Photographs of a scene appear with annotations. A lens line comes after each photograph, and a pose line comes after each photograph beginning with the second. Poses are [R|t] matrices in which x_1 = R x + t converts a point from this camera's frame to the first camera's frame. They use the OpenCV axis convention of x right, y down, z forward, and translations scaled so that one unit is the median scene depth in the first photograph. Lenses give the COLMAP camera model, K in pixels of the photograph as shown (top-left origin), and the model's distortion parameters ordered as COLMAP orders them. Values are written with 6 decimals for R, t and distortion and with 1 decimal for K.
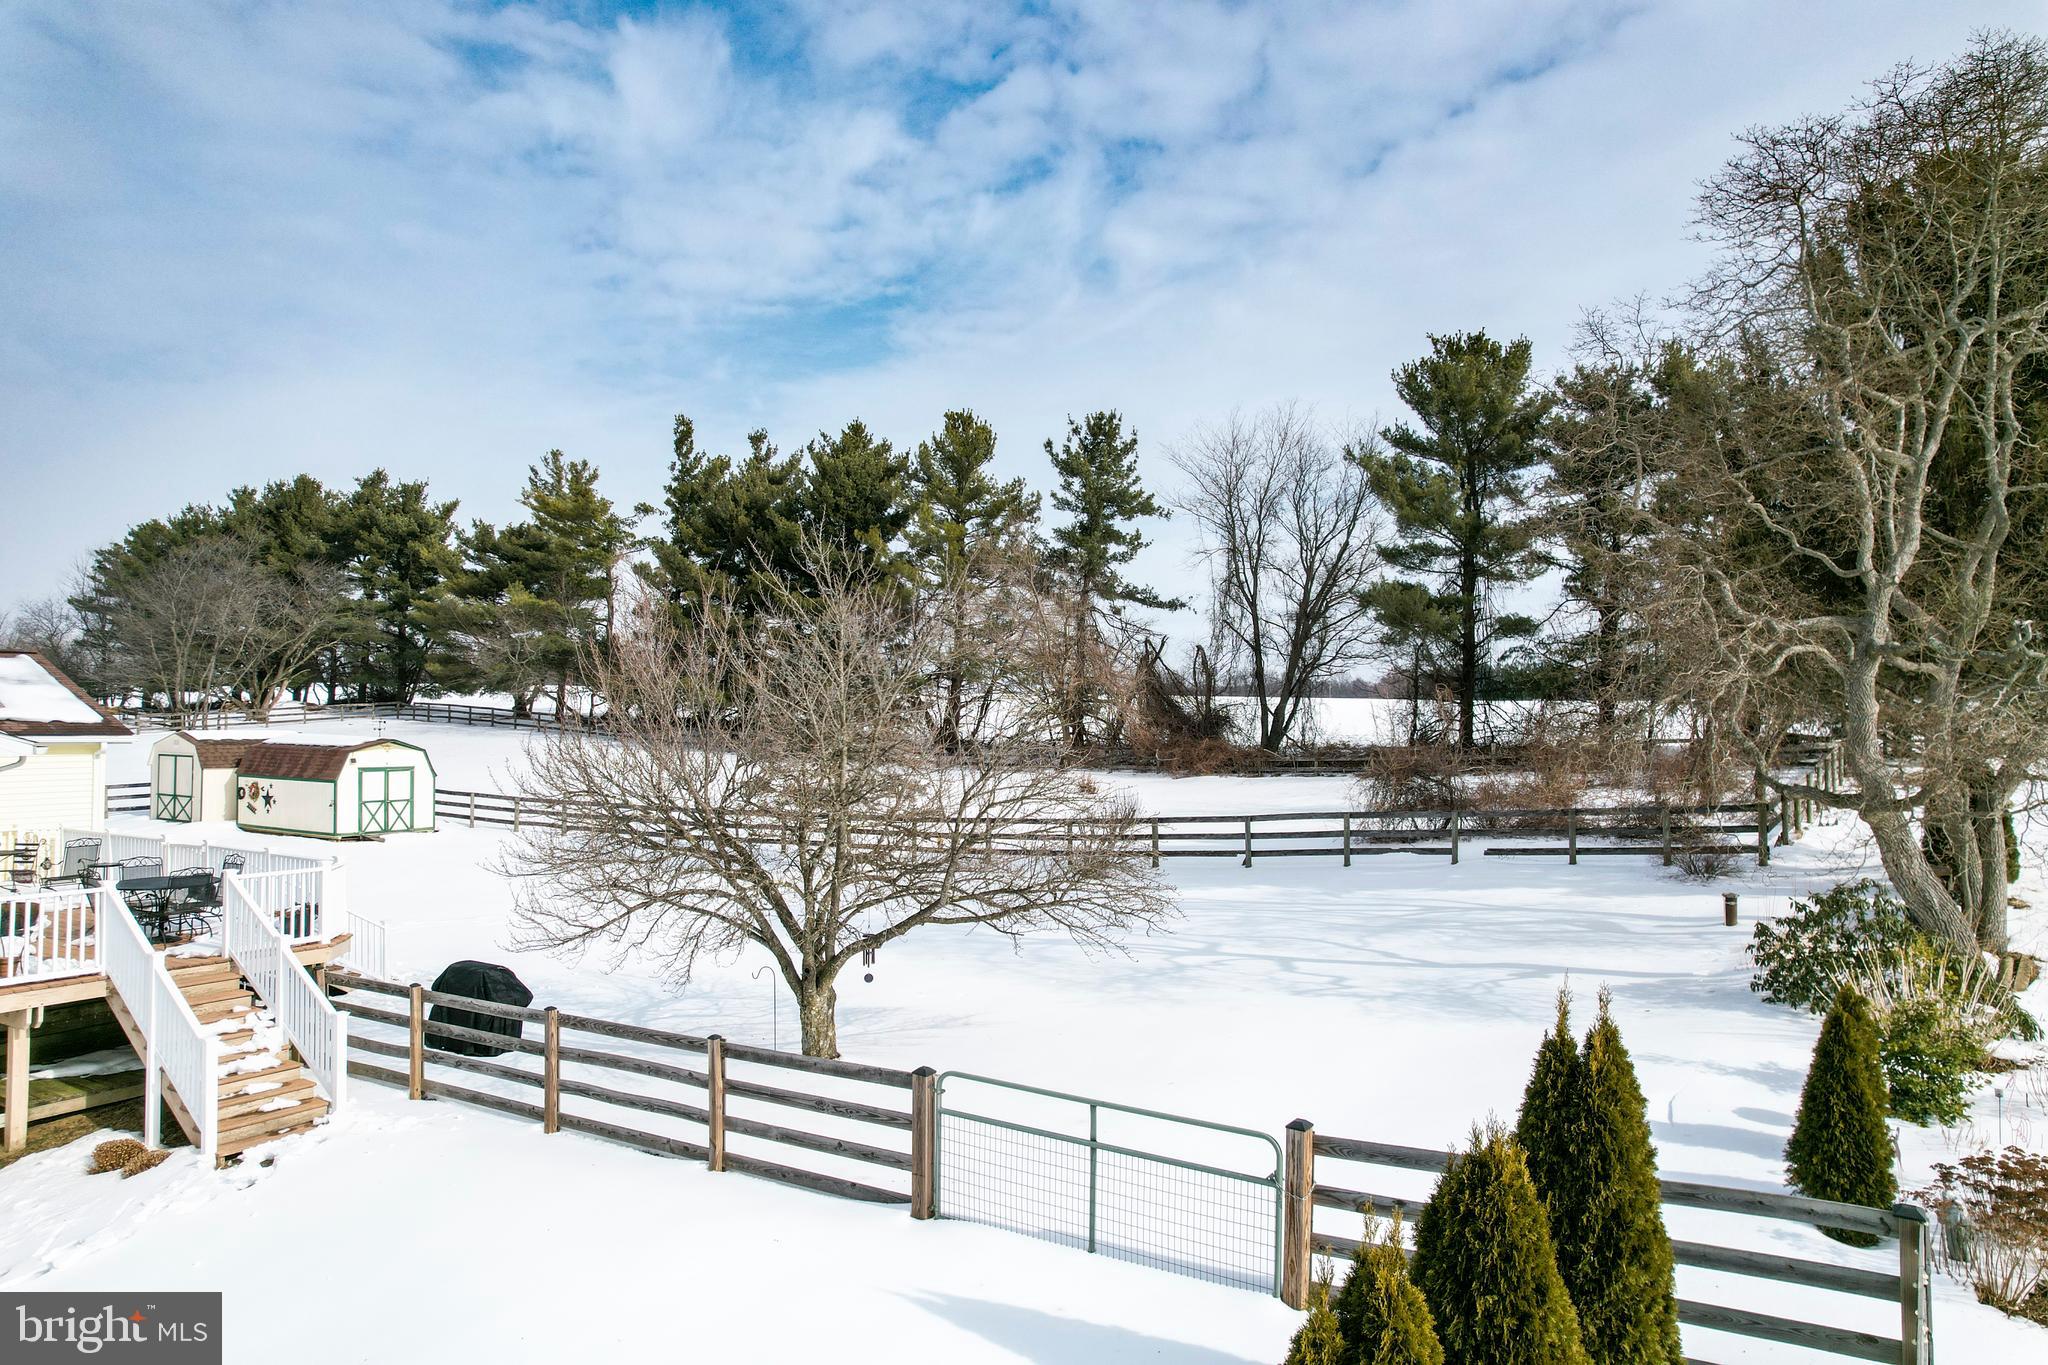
lens RADIAL K [[1316.8, 0, 1026.4], [0, 1316.8, 679.8], [0, 0, 1]] dist [-0.082169, 0.079597]
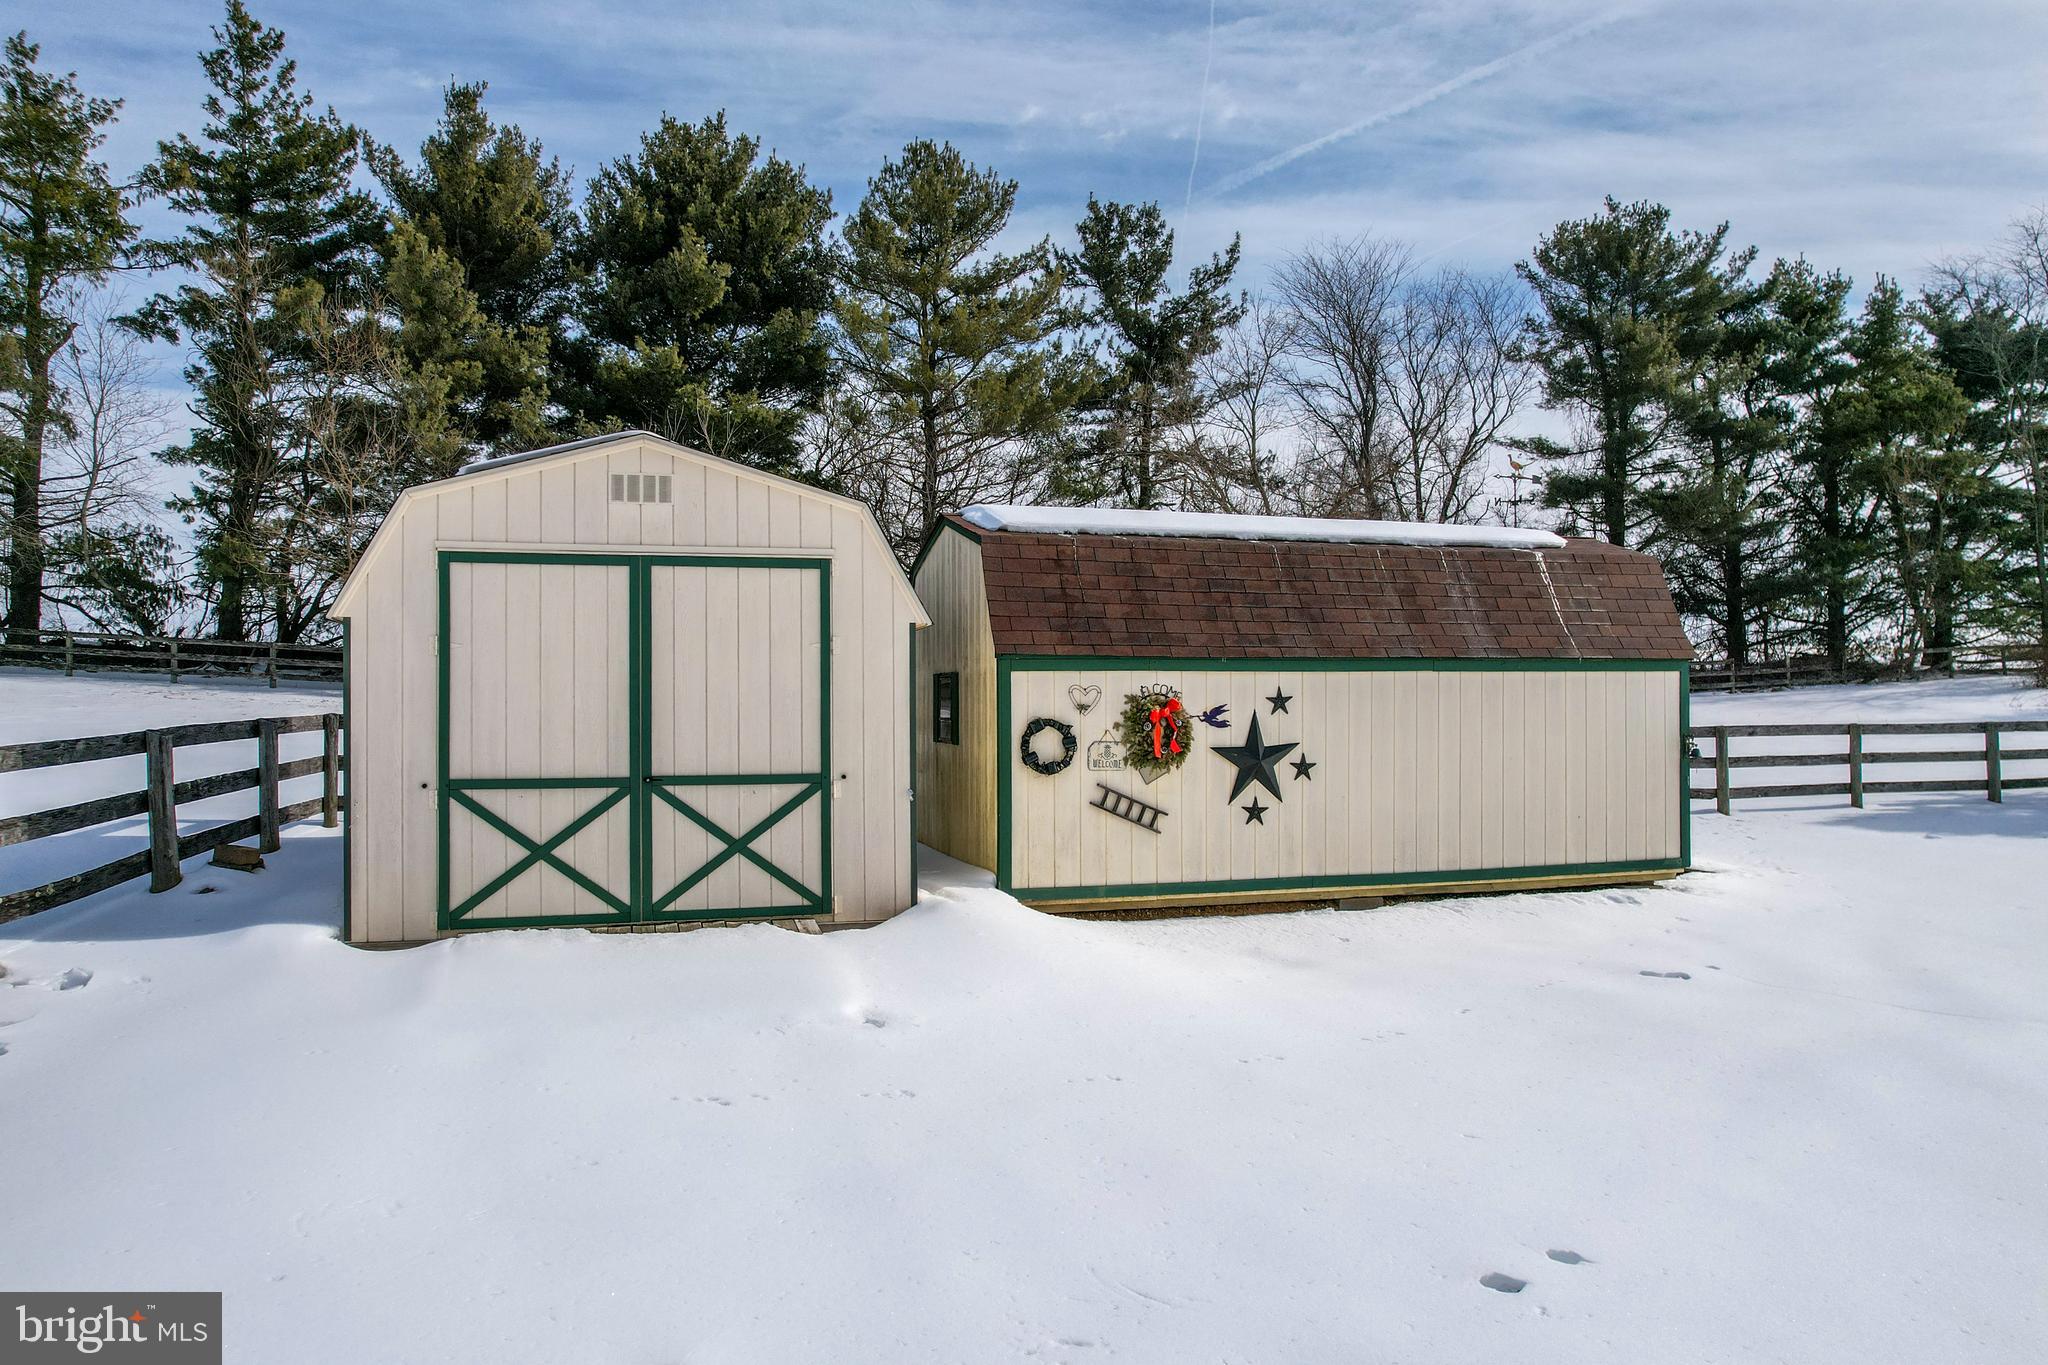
lens RADIAL K [[1340.4, 0, 1014.1], [0, 1340.4, 706.1], [0, 0, 1]] dist [-0.079719, 0.063415]
pose [[0.676110, -0.010395, 0.736728, -0.509588], [-0.005925, 0.999791, 0.019545, 0.050317], [-0.736777, -0.017580, 0.675907, 0.558725]]
